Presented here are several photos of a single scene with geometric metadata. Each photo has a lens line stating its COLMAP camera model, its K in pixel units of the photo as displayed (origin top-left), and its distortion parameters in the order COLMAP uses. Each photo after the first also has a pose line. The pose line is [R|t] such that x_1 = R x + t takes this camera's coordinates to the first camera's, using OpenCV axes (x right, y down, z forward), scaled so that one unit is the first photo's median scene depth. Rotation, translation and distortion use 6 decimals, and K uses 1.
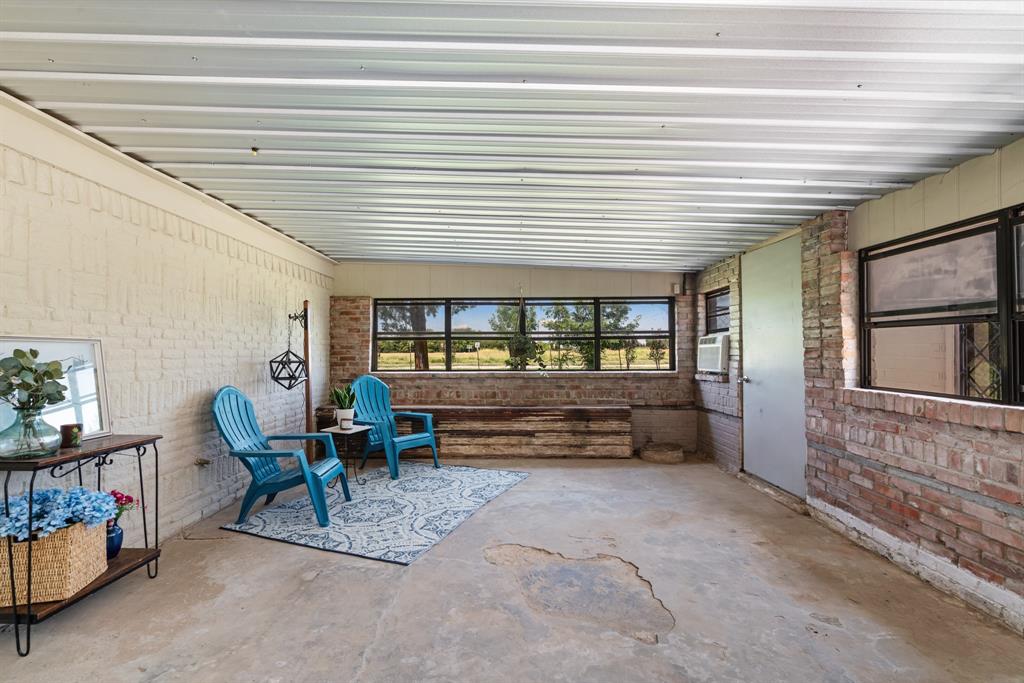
lens RADIAL K [[471.0, 0, 511.3], [0, 471.0, 343.0], [0, 0, 1]] dist [-0.002586, -0.000064]
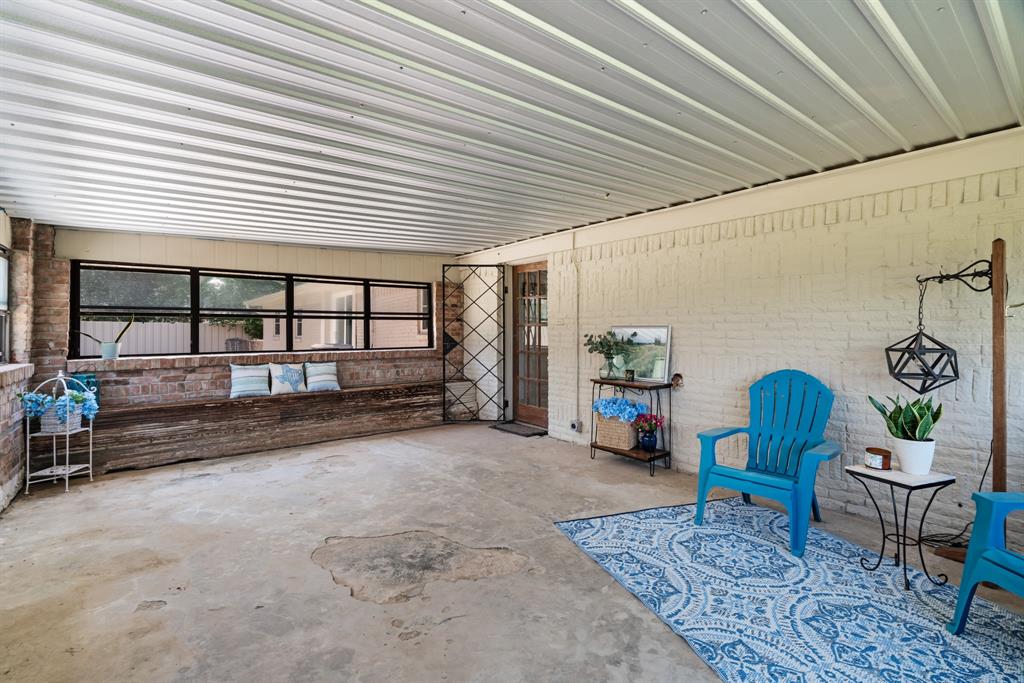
lens RADIAL K [[471.0, 0, 508.1], [0, 471.0, 338.1], [0, 0, 1]] dist [-0.002586, -0.000064]
pose [[-0.774963, 0.007974, -0.631957, 0.508560], [0.009609, 0.999953, 0.000834, 0.024911], [0.631934, -0.005426, -0.775003, 1.607445]]
